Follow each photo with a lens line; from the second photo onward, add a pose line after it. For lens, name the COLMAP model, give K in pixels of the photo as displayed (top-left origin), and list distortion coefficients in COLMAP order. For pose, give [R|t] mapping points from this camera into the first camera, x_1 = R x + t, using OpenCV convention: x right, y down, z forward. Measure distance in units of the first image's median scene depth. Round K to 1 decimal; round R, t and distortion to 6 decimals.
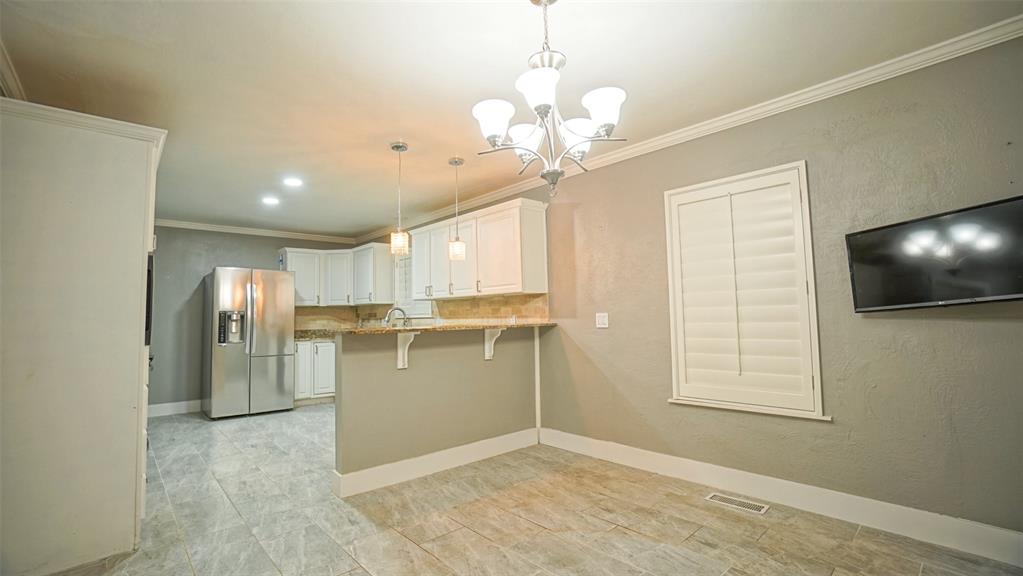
lens RADIAL K [[449.7, 0, 507.0], [0, 449.7, 282.9], [0, 0, 1]] dist [-0.068238, 0.022683]
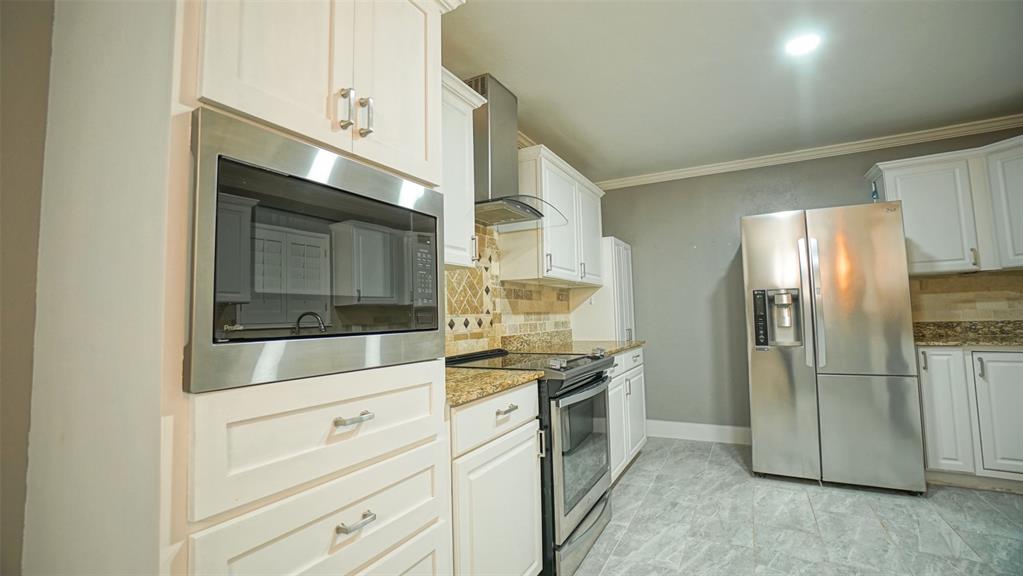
lens RADIAL K [[449.7, 0, 507.0], [0, 449.7, 282.9], [0, 0, 1]] dist [-0.068238, 0.022683]
pose [[0.312669, -0.064312, -0.947682, -0.180026], [0.093107, 0.994976, -0.036802, 0.040731], [0.945288, -0.076729, 0.317086, 0.453474]]
